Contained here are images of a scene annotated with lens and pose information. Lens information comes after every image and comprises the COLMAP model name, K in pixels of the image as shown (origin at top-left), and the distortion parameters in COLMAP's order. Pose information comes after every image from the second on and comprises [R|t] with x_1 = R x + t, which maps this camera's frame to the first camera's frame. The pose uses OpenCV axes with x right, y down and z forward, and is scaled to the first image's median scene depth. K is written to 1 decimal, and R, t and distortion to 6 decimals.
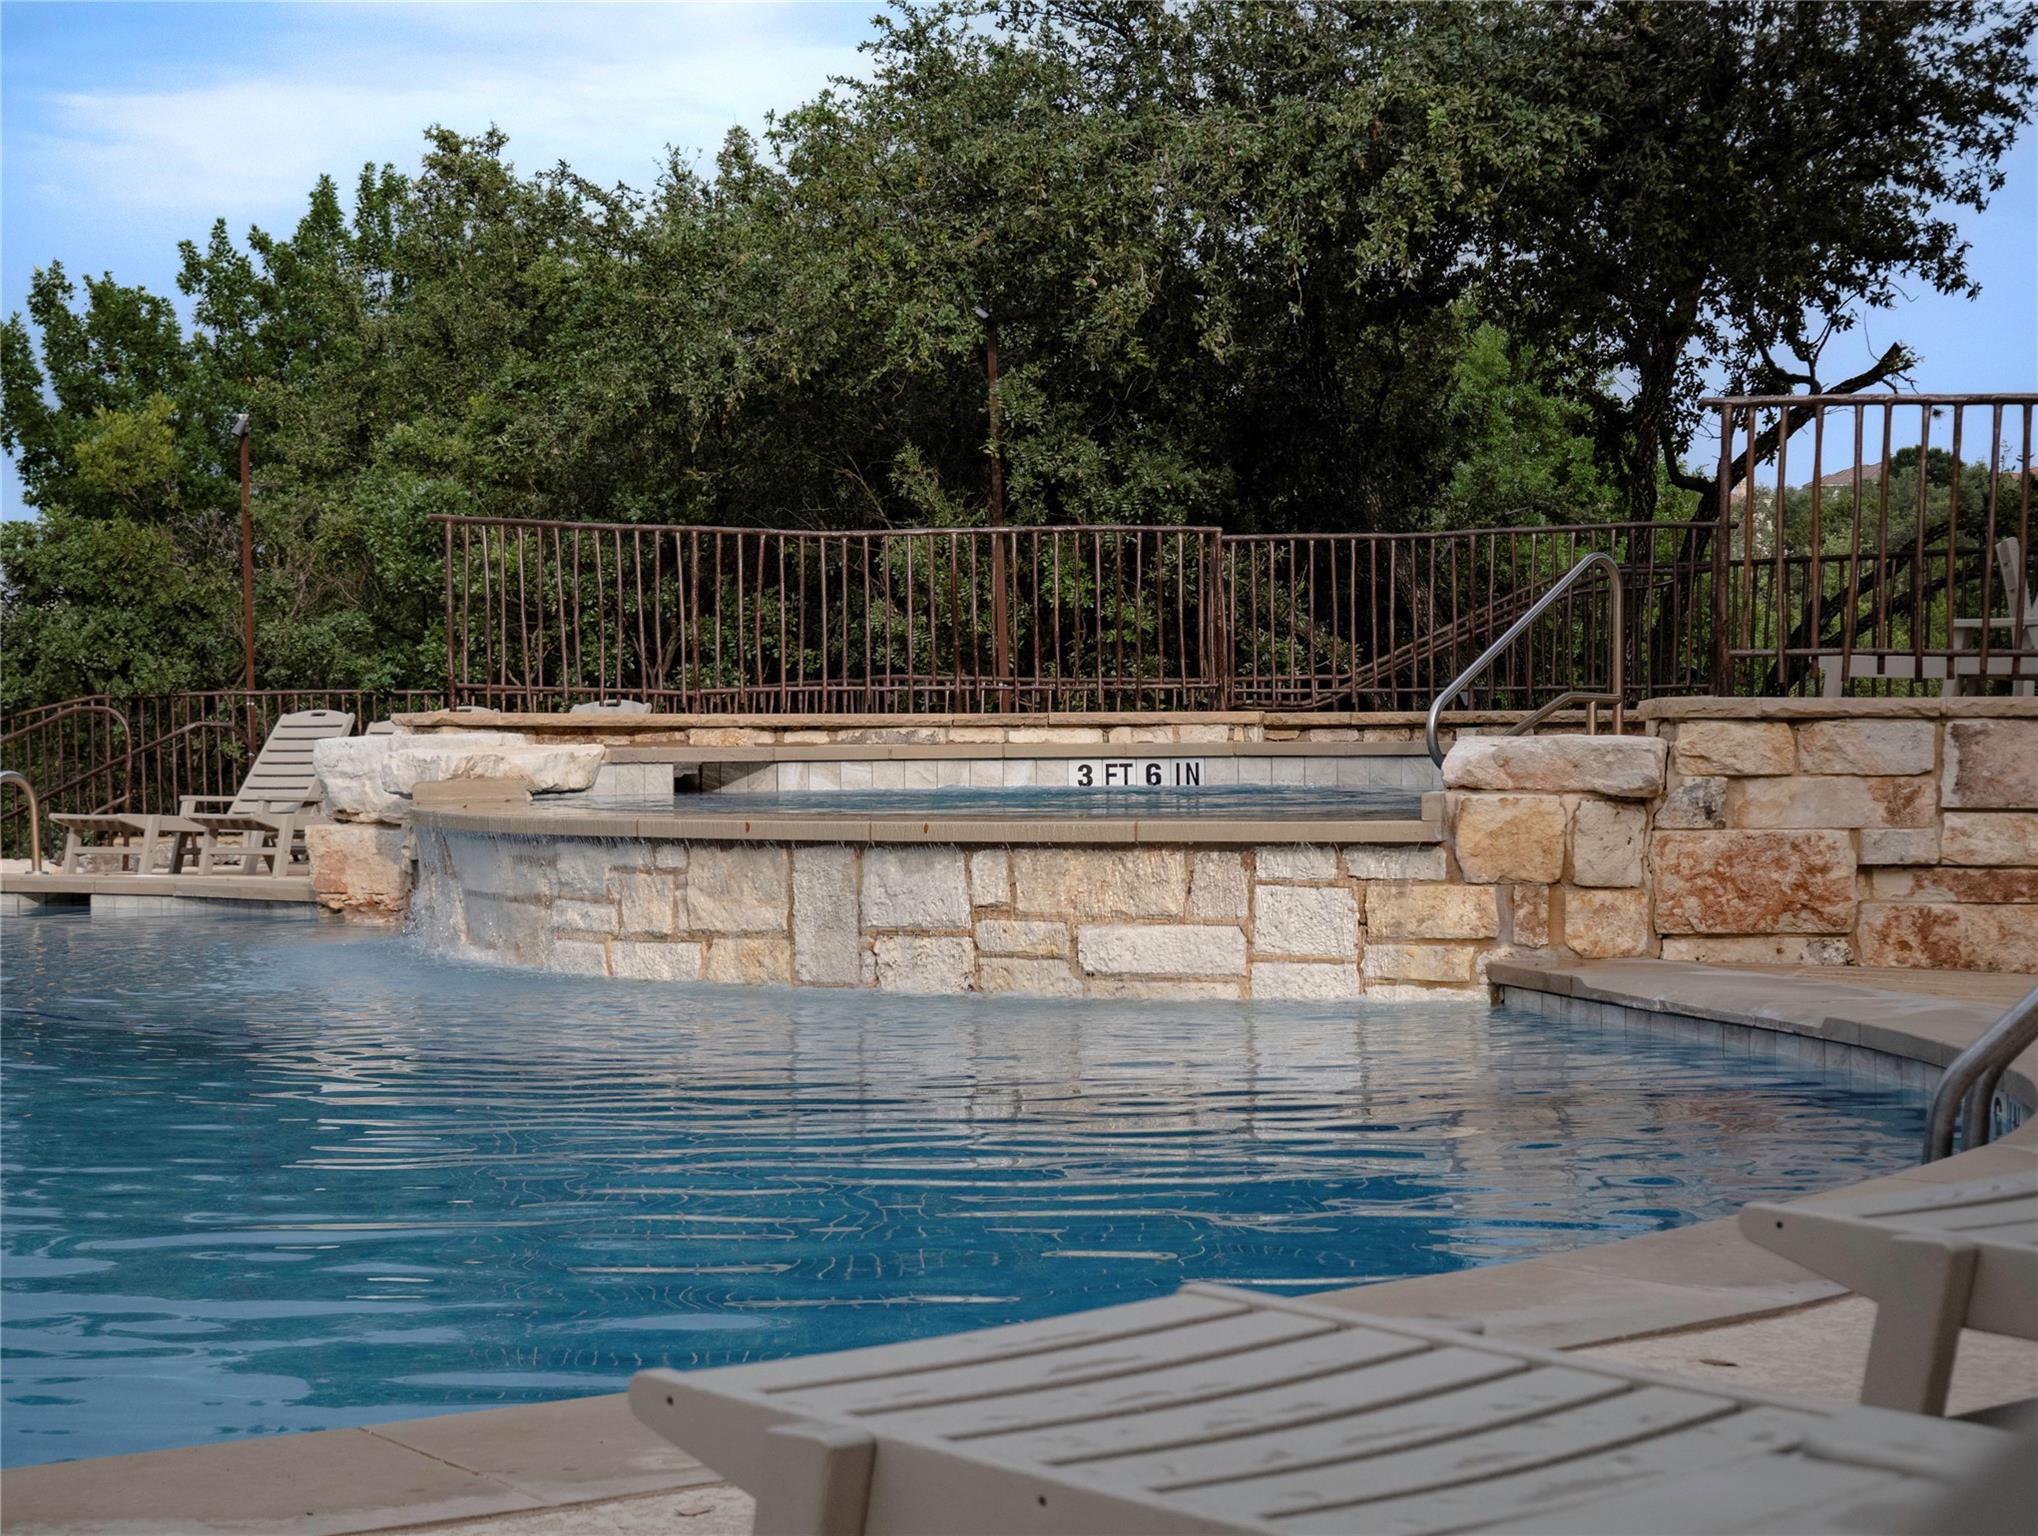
lens RADIAL K [[3575.4, 0, 1019.2], [0, 3575.4, 767.6], [0, 0, 1]] dist [0.008695, 0.000000]
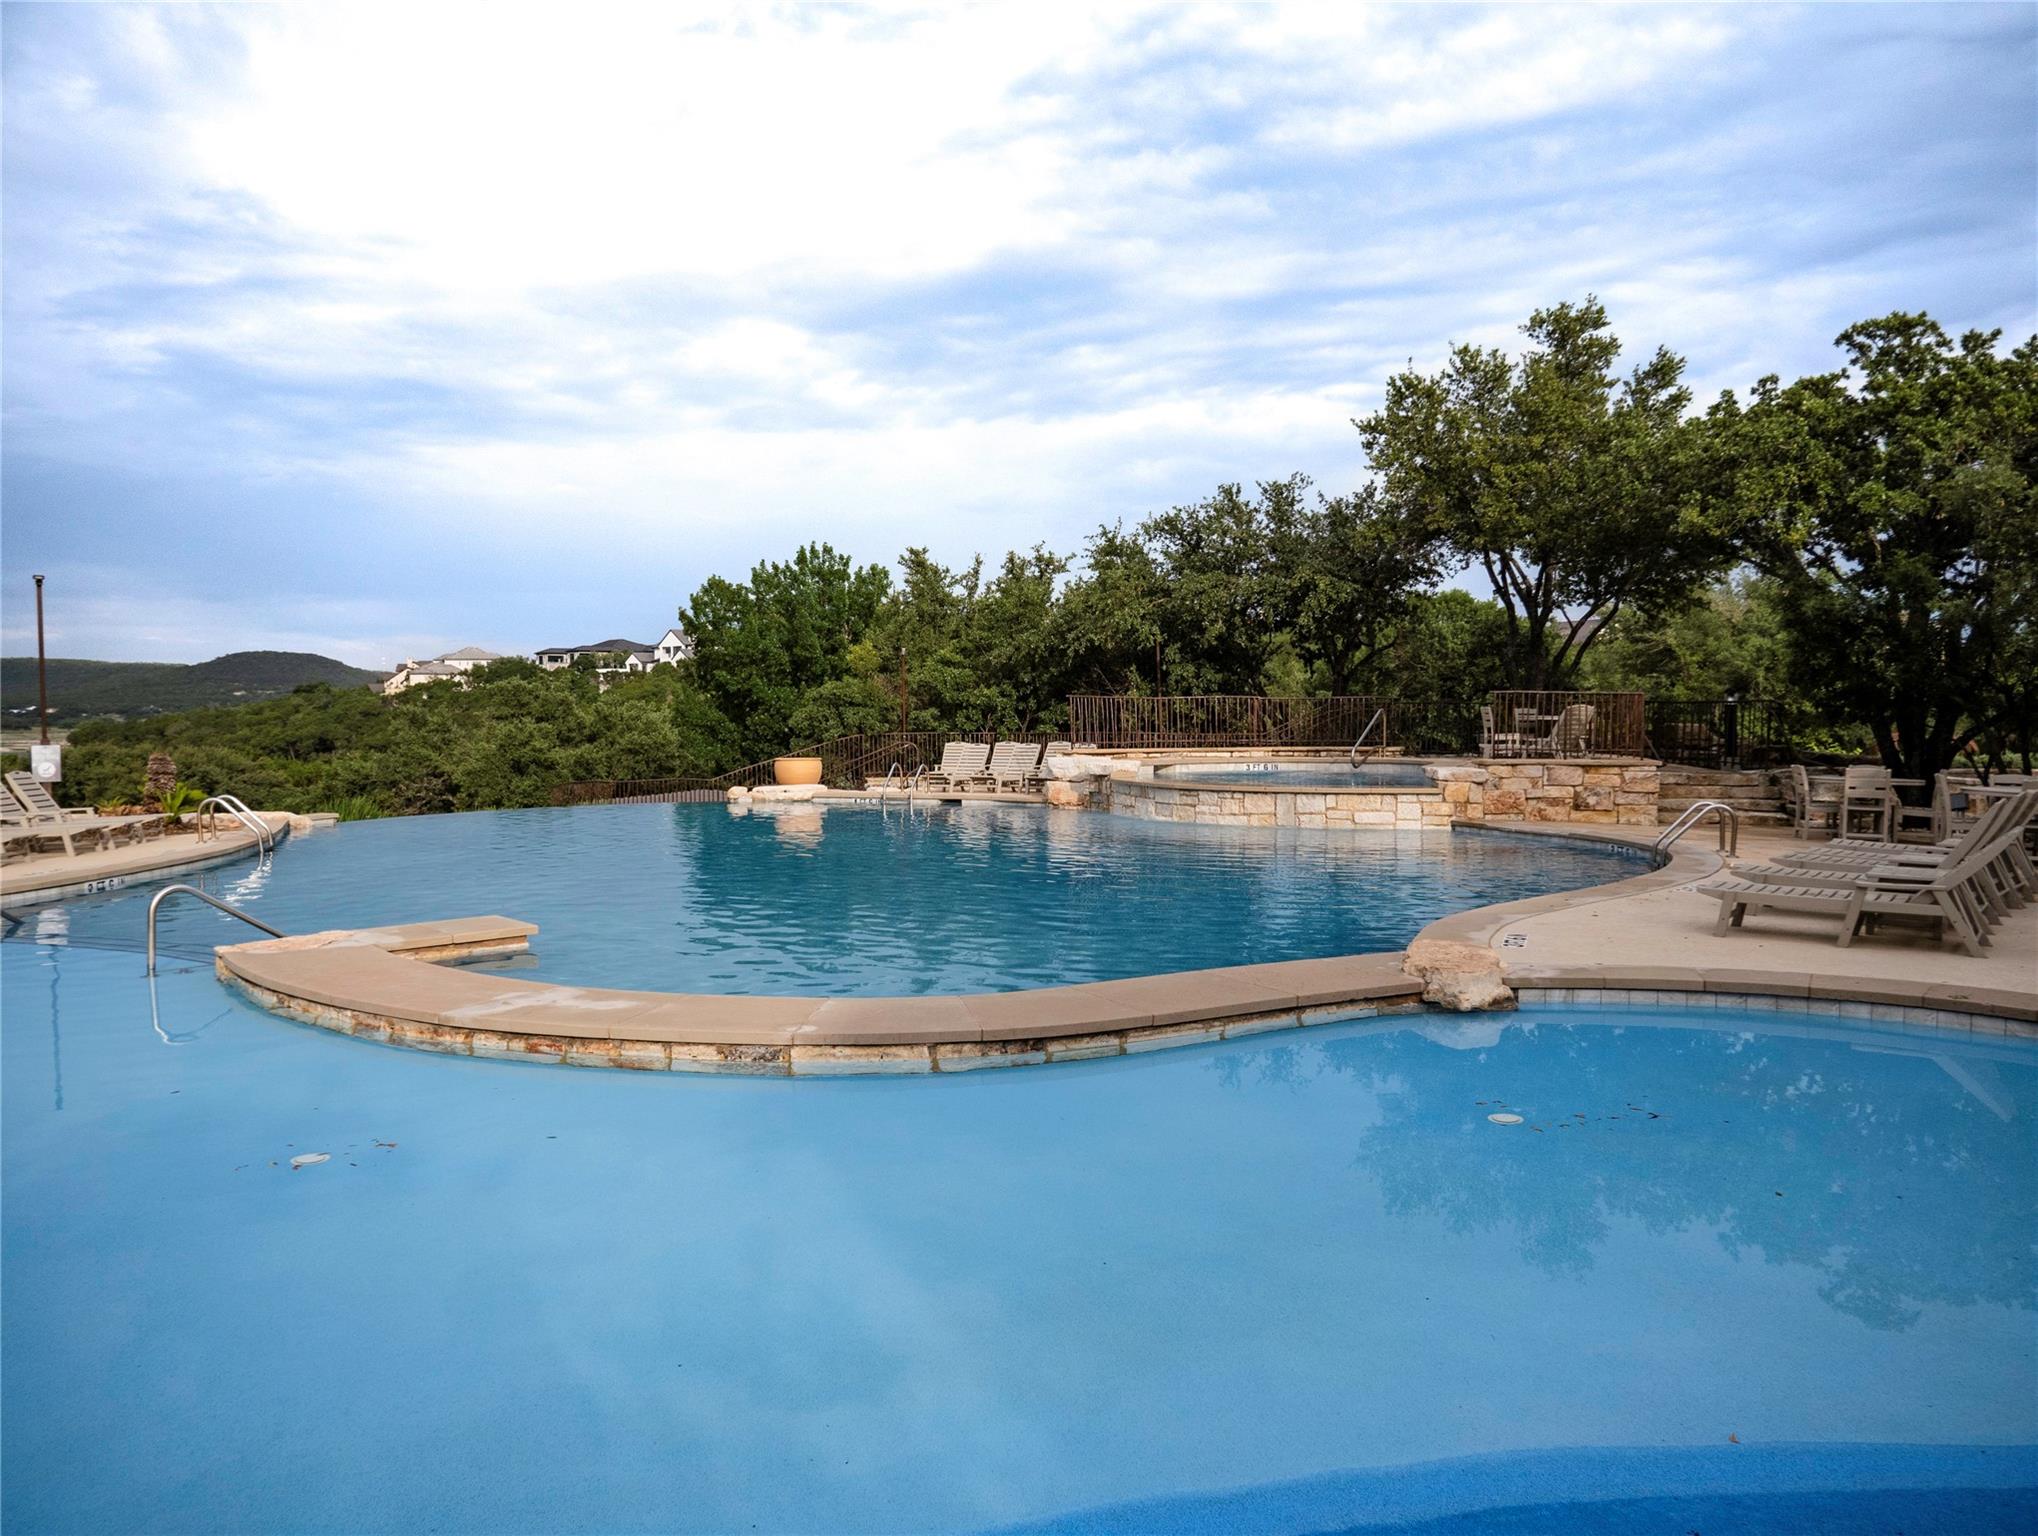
lens RADIAL K [[1439.0, 0, 1018.3], [0, 1439.0, 771.5], [0, 0, 1]] dist [-0.002861, -0.000310]
pose [[0.989620, -0.001555, 0.143699, -0.589993], [-0.002923, 0.999517, 0.030945, -0.053569], [-0.143678, -0.031043, 0.989137, -0.617008]]
